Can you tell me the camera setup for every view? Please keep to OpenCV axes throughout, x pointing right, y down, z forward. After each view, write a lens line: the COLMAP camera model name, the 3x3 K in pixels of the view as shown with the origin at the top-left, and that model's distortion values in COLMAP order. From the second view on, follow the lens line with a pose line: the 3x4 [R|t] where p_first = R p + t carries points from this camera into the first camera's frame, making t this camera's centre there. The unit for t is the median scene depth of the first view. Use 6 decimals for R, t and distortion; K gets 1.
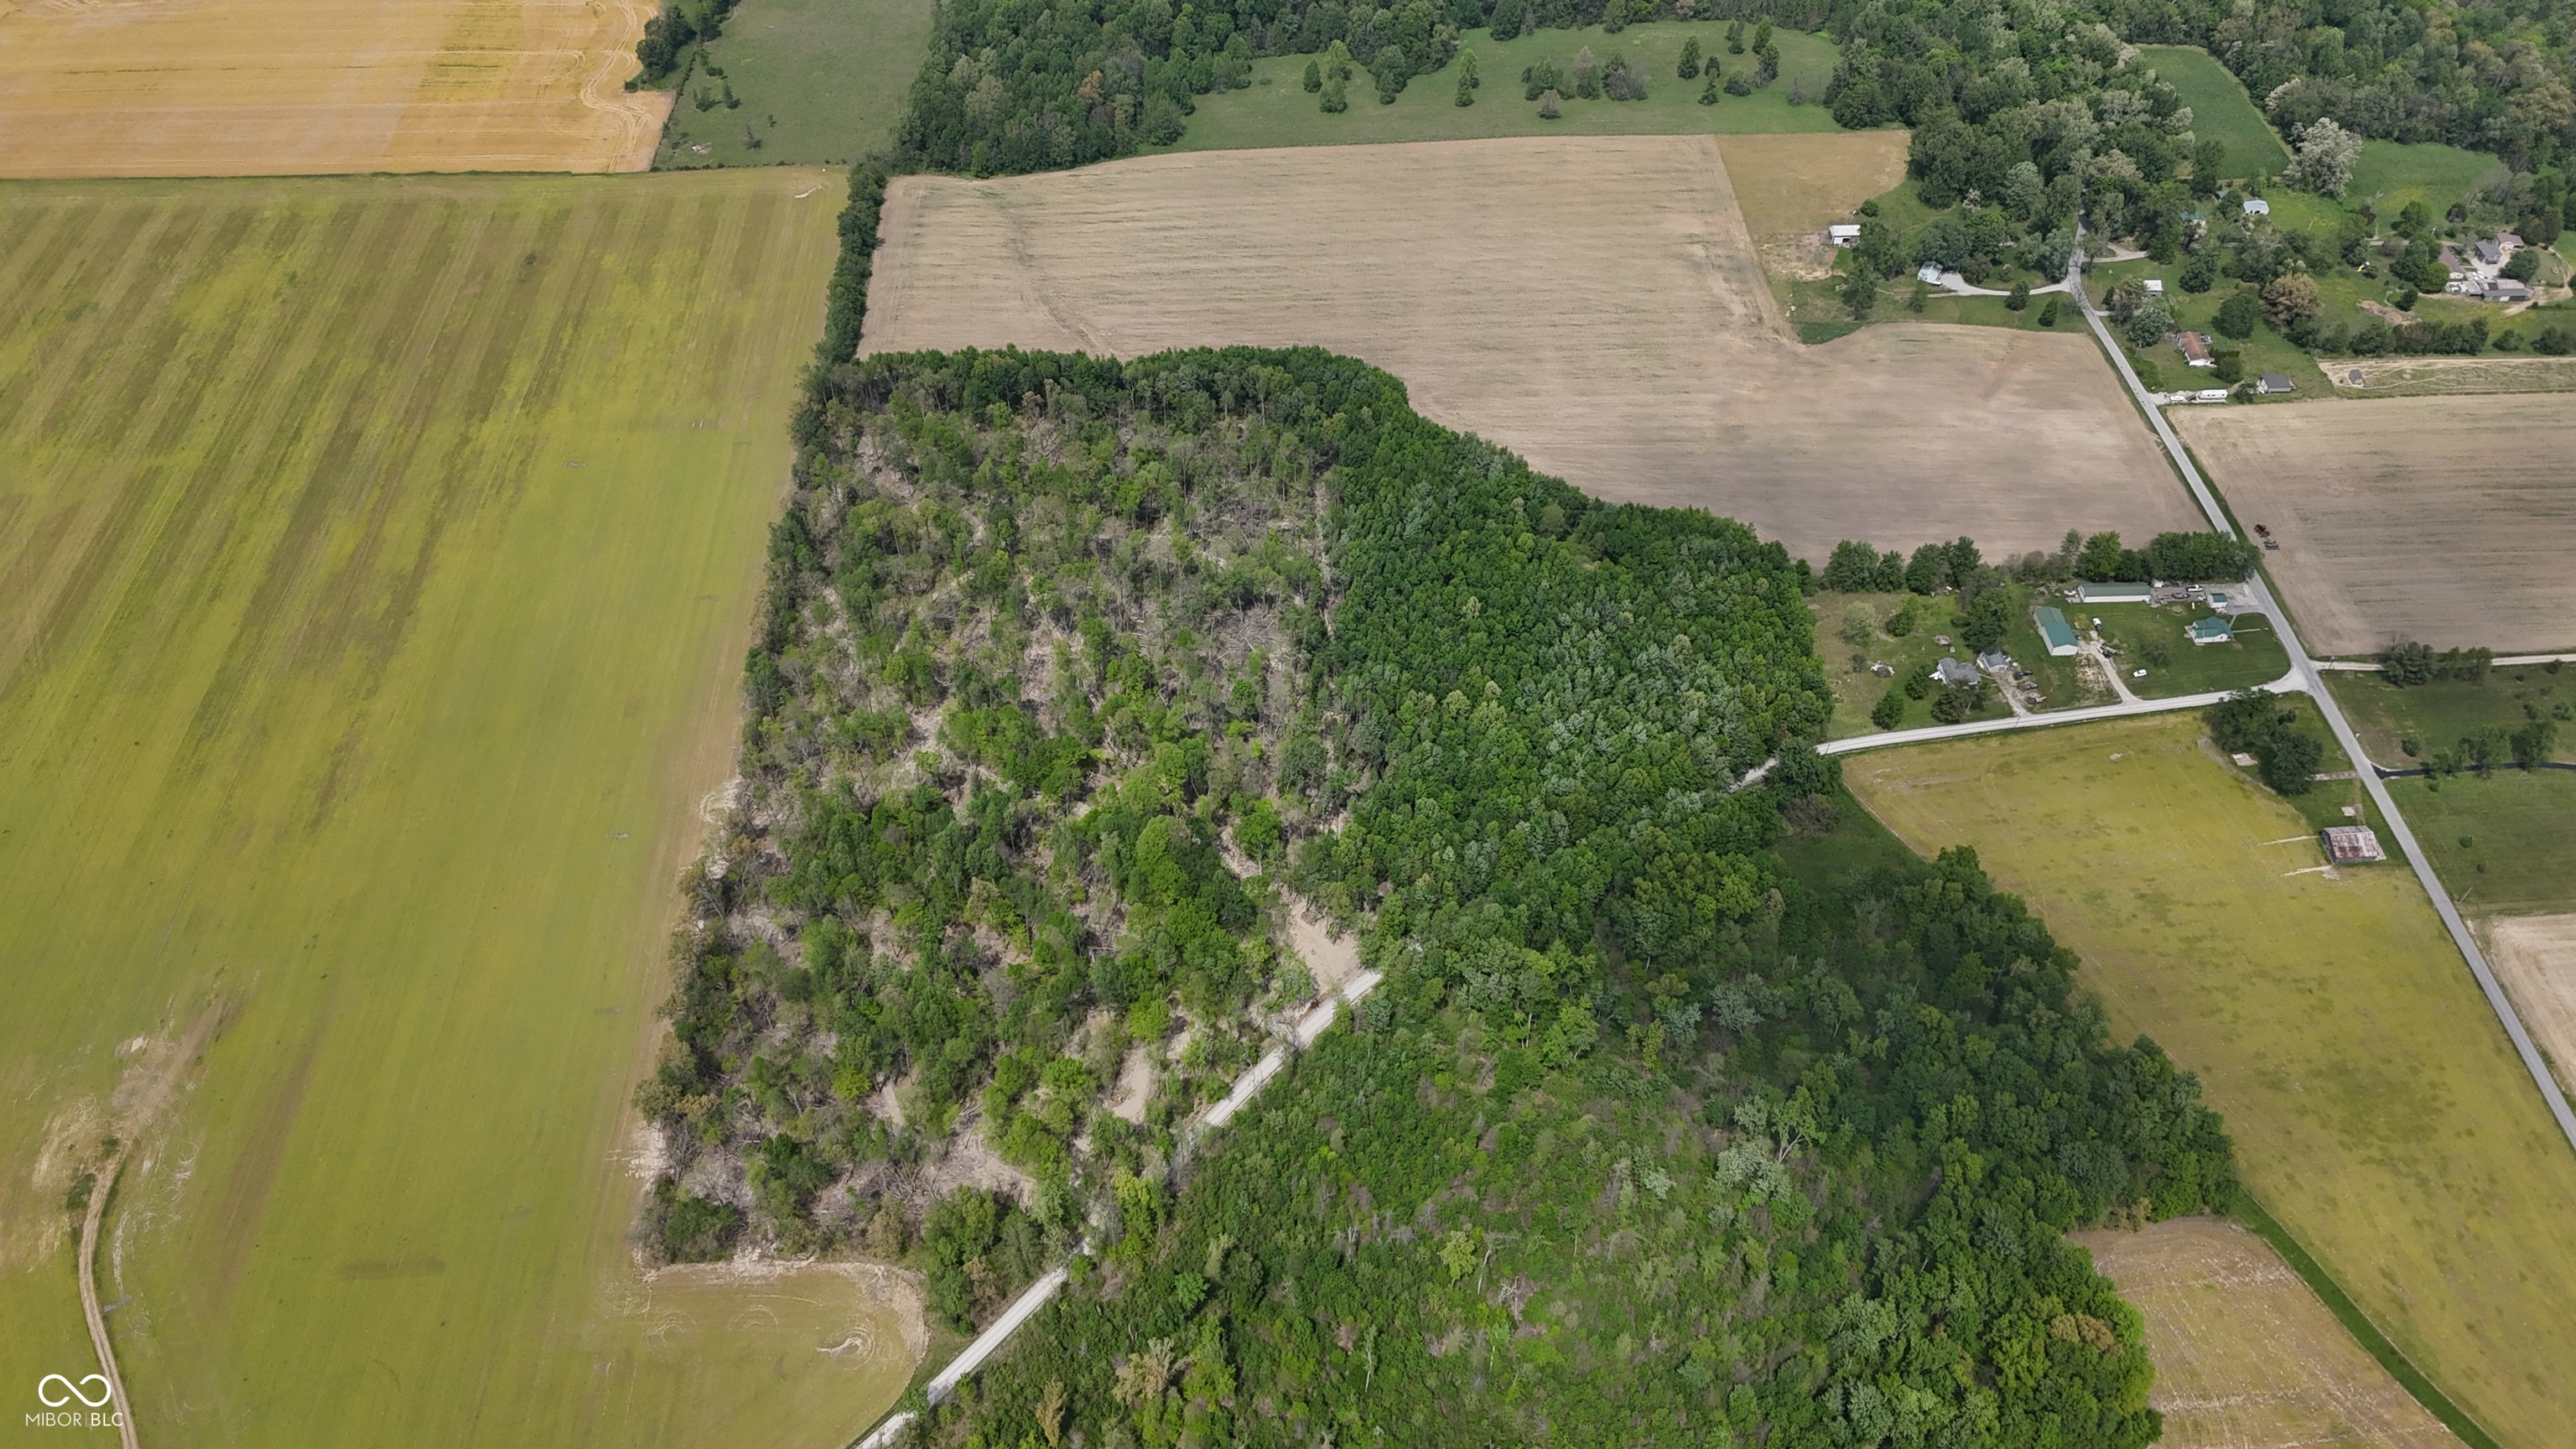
lens RADIAL K [[1853.3, 0, 1288.0], [0, 1853.3, 724.5], [0, 0, 1]] dist [0.079724, -0.074308]
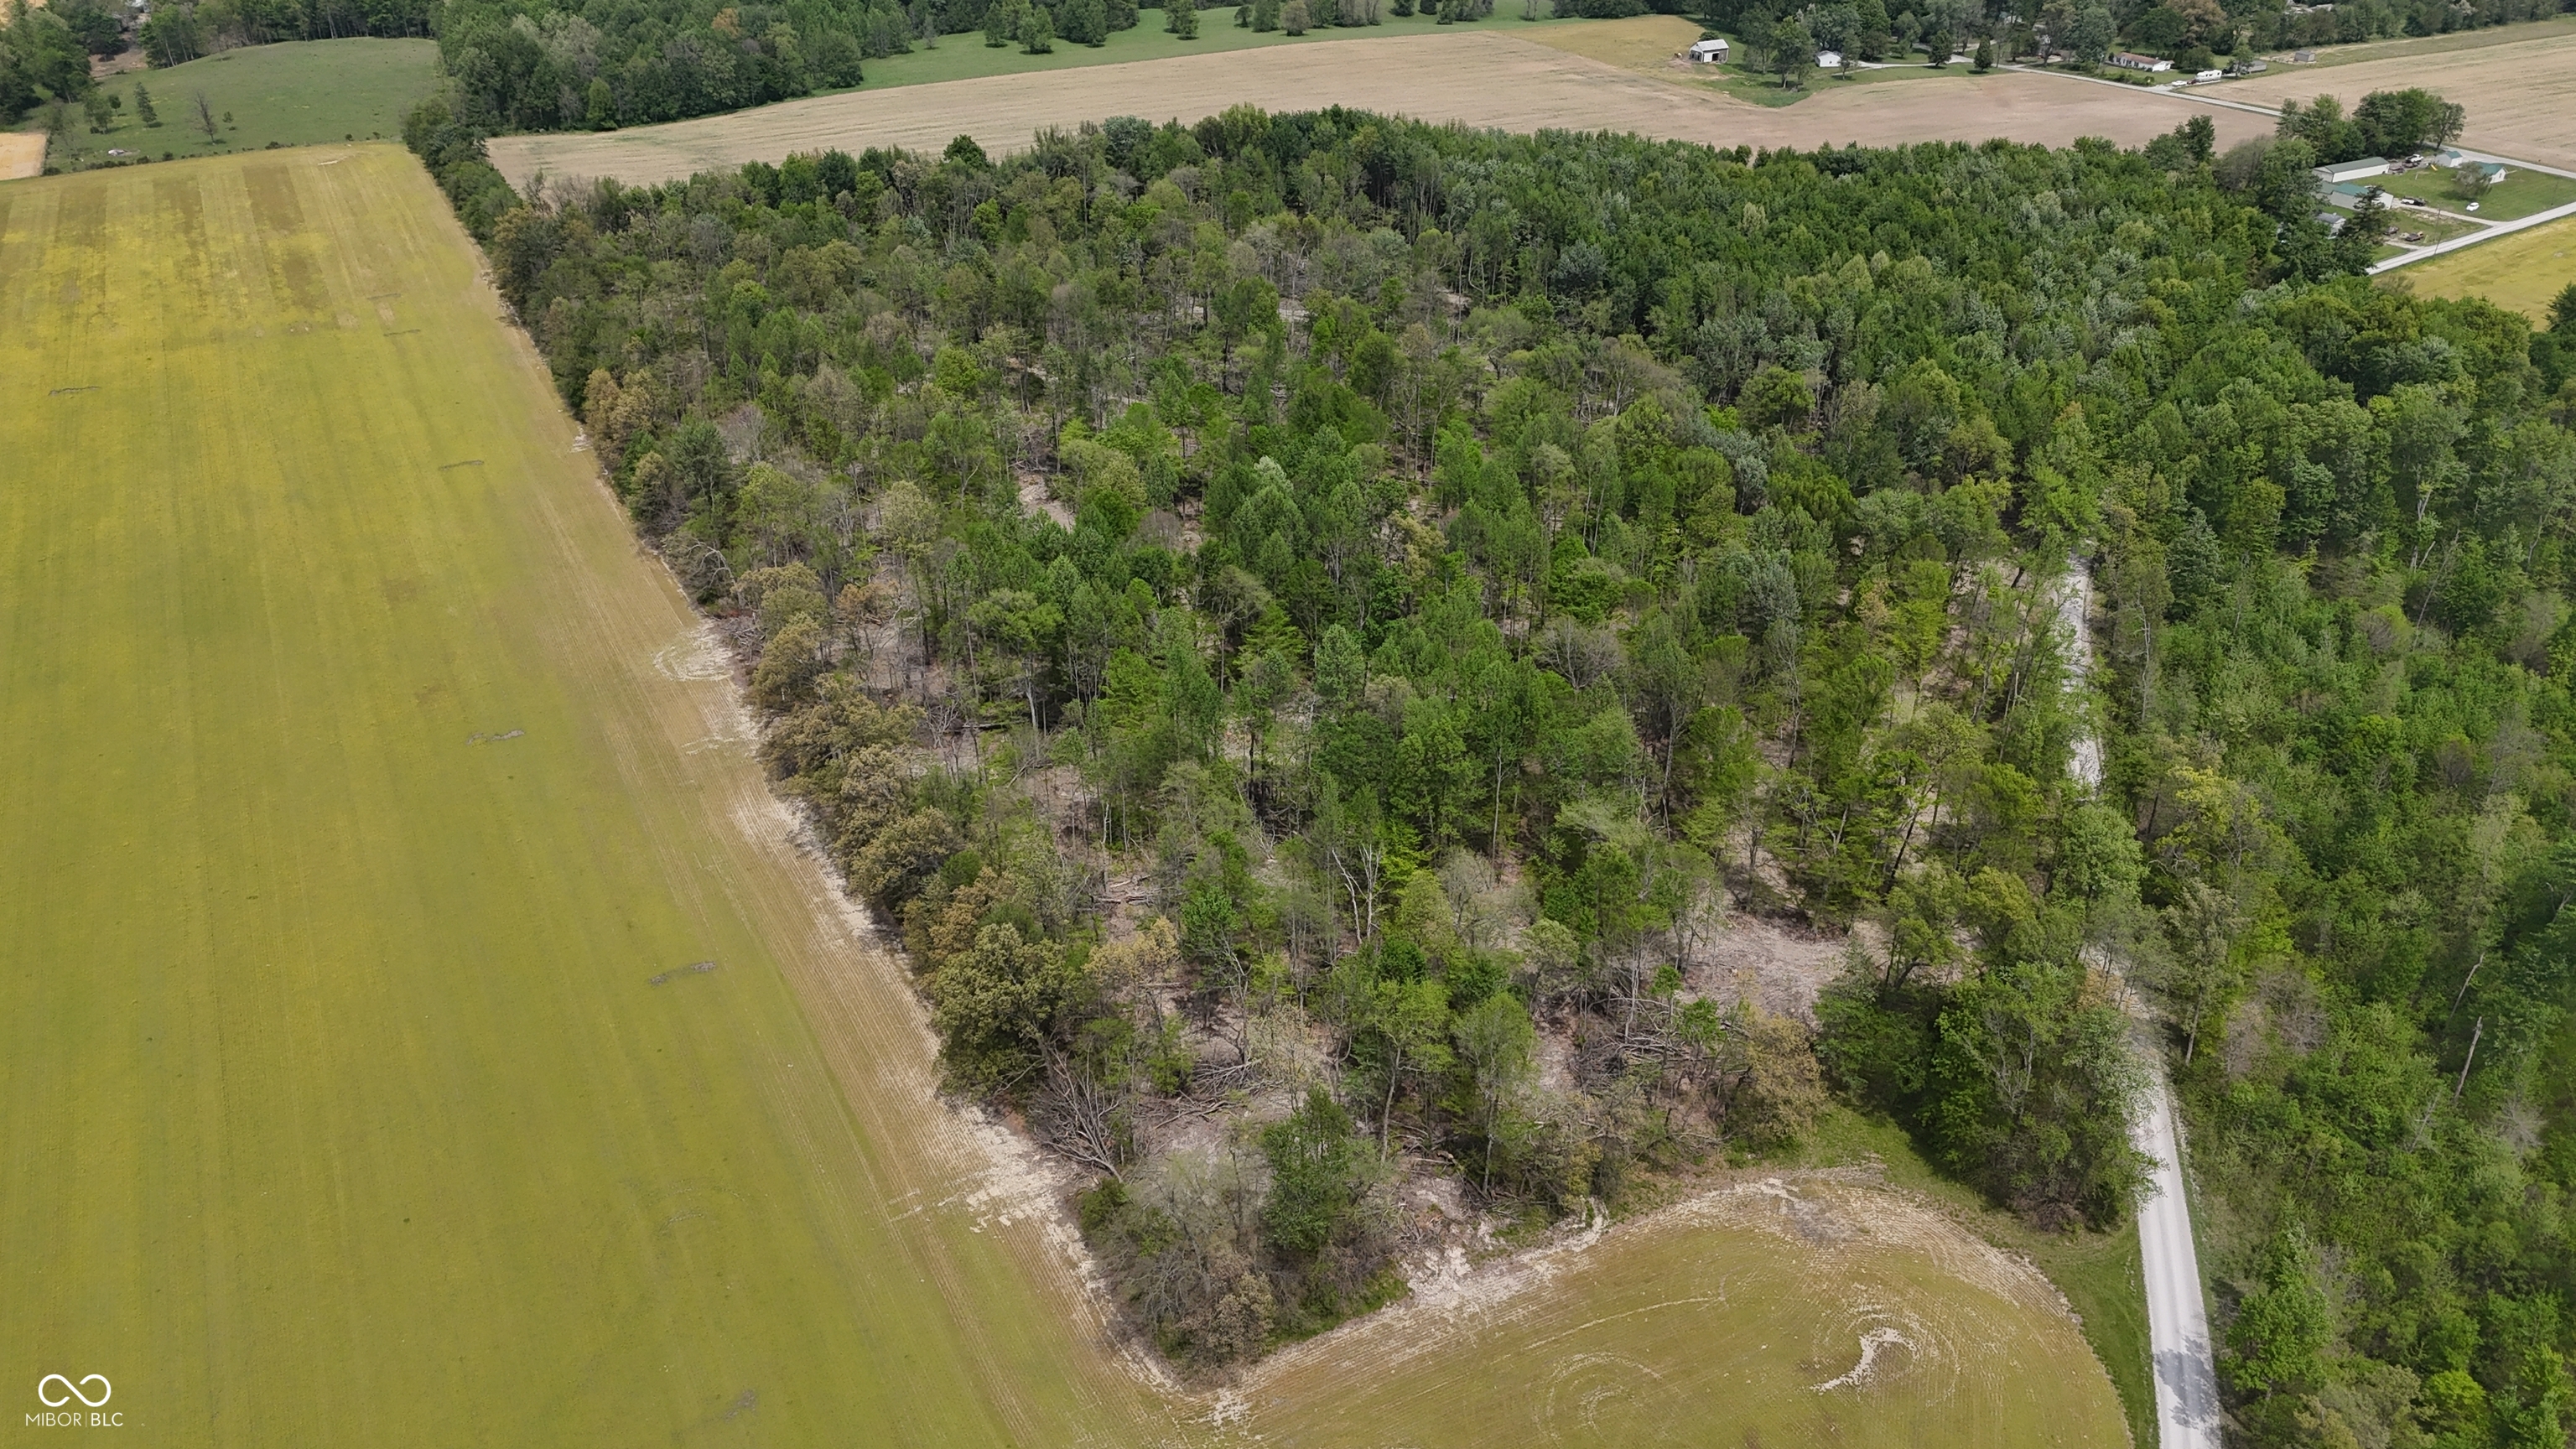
lens RADIAL K [[1853.3, 0, 1288.0], [0, 1853.3, 724.5], [0, 0, 1]] dist [0.079724, -0.074308]
pose [[0.902774, -0.203534, 0.378910, -0.324741], [0.305466, 0.923589, -0.231677, 0.197476], [-0.302803, 0.324896, 0.895965, 0.495634]]
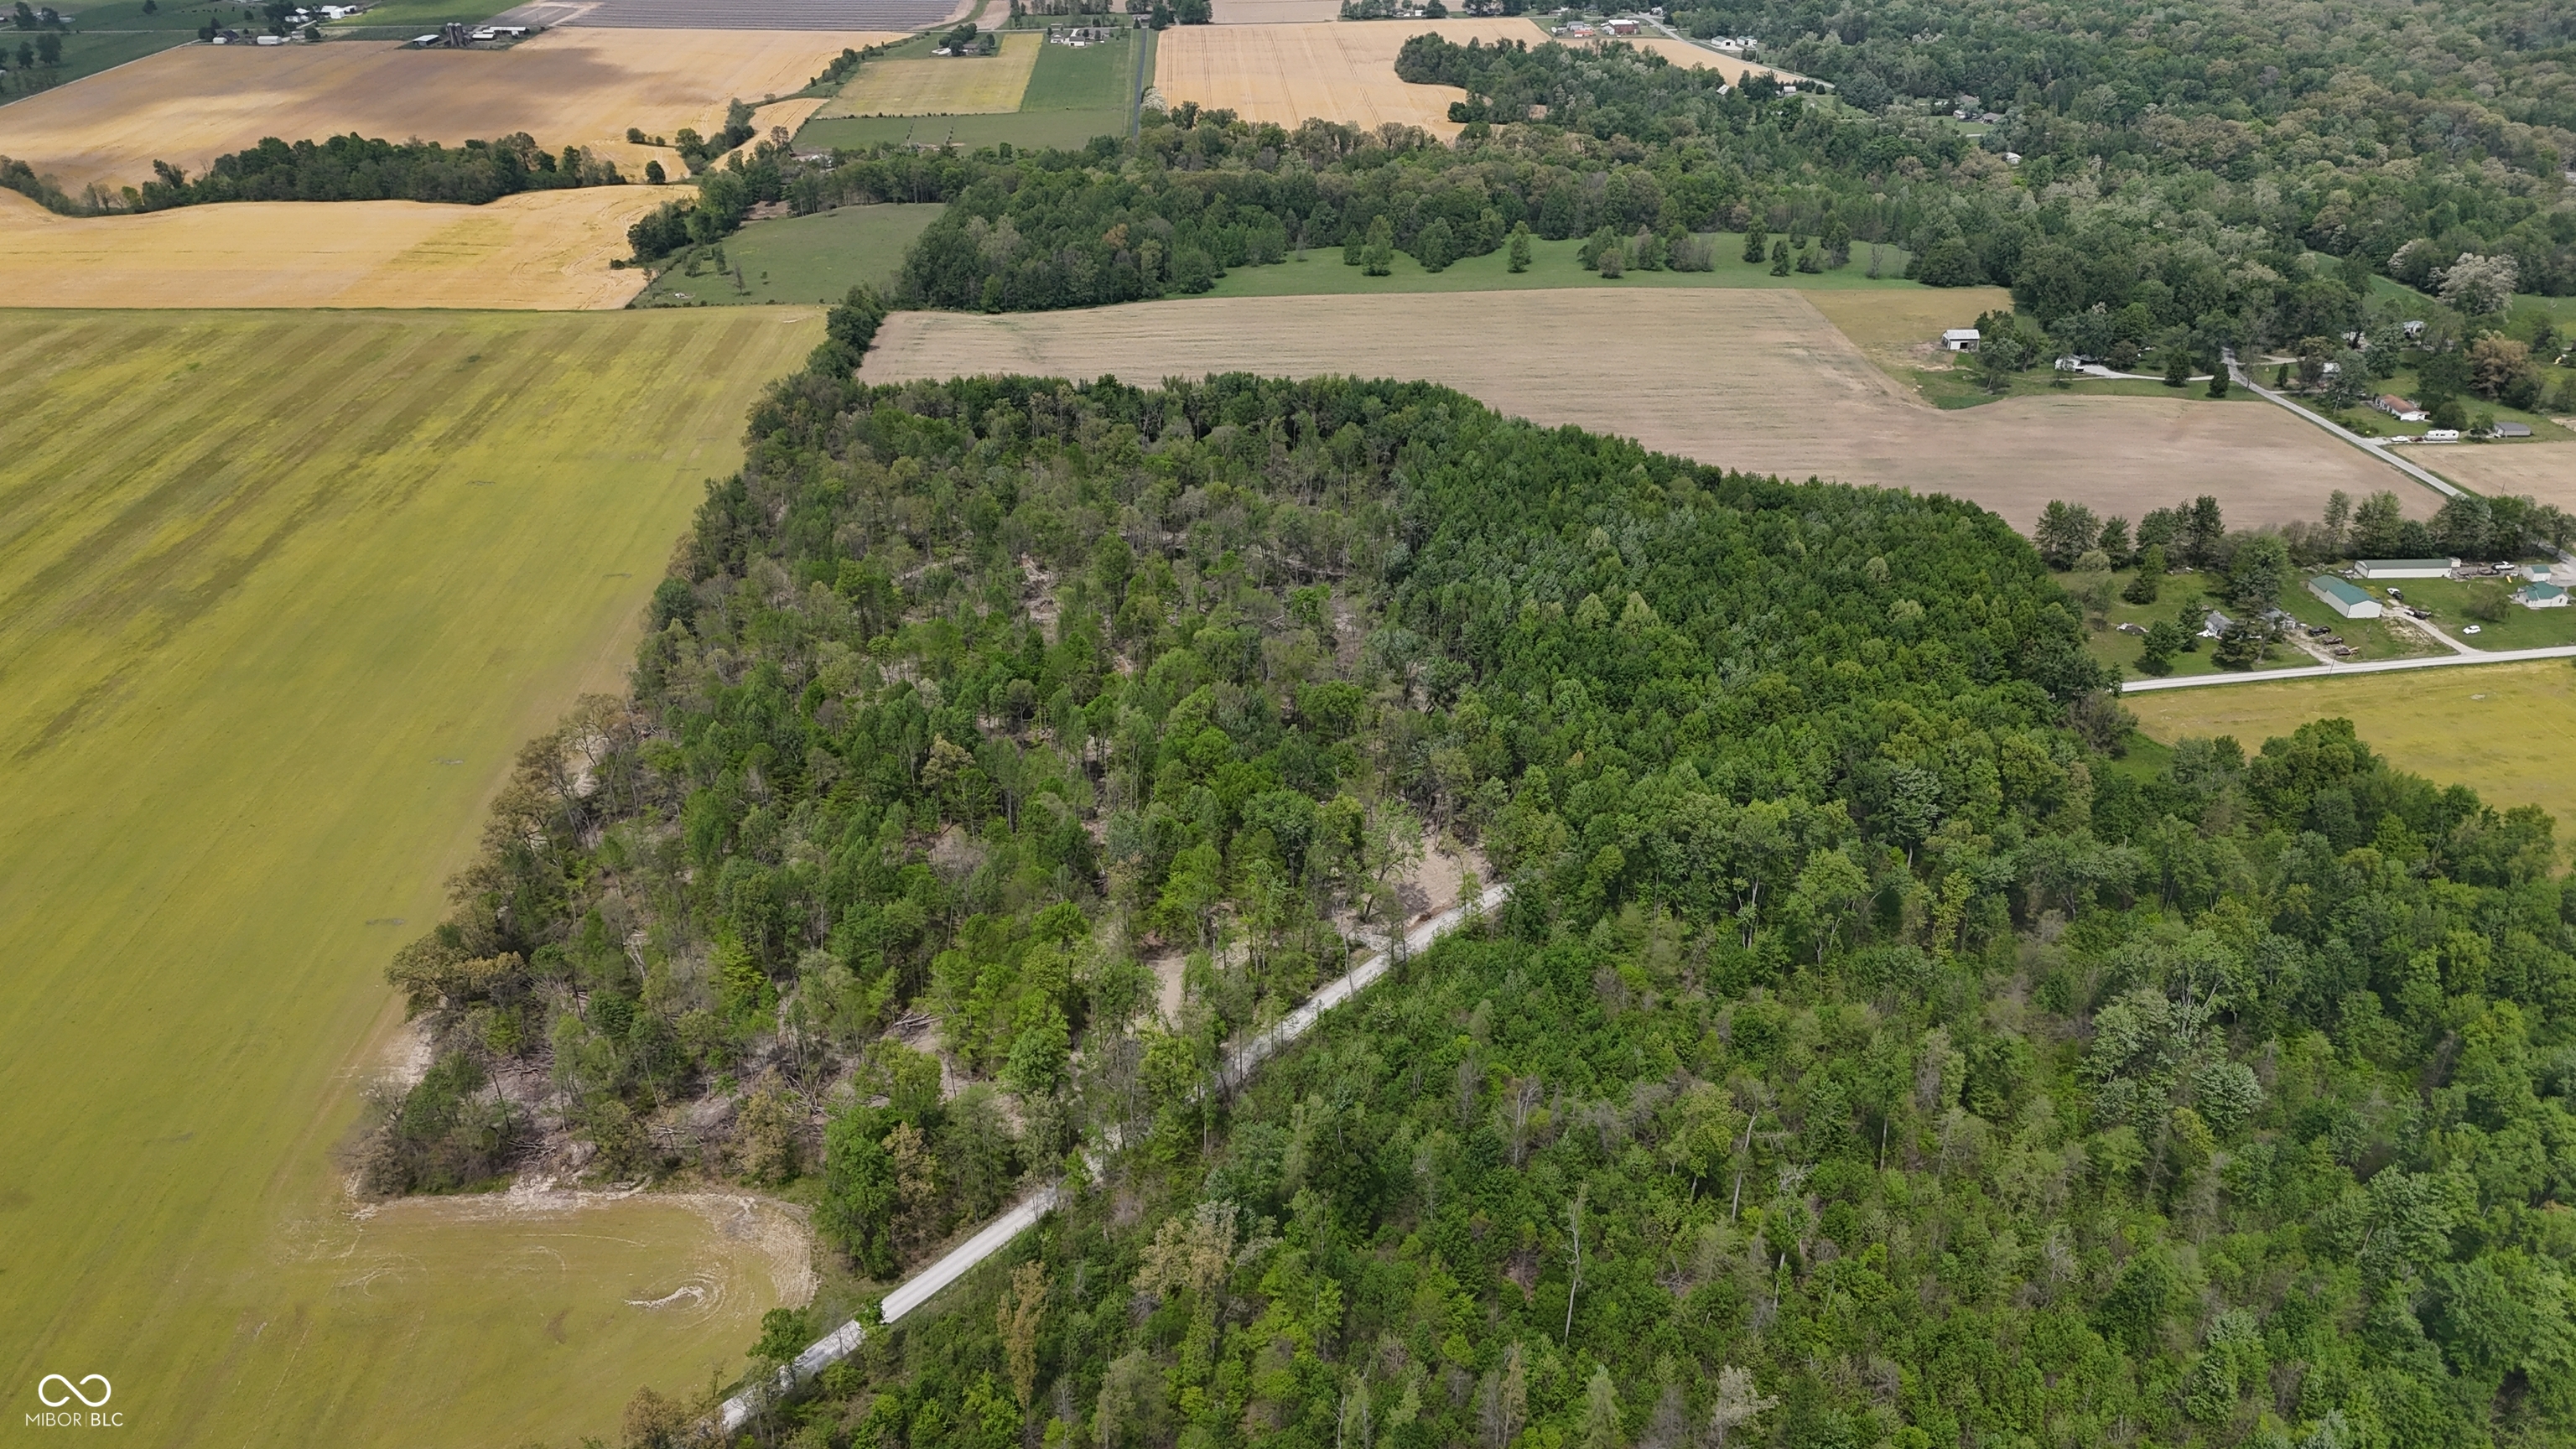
lens RADIAL K [[1867.1, 0, 1288.0], [0, 1867.1, 724.5], [0, 0, 1]] dist [0.077338, -0.063737]
pose [[0.999915, 0.008791, 0.009579, -0.036523], [-0.005117, 0.943382, -0.331670, 0.261510], [-0.011953, 0.331593, 0.943347, 0.273958]]
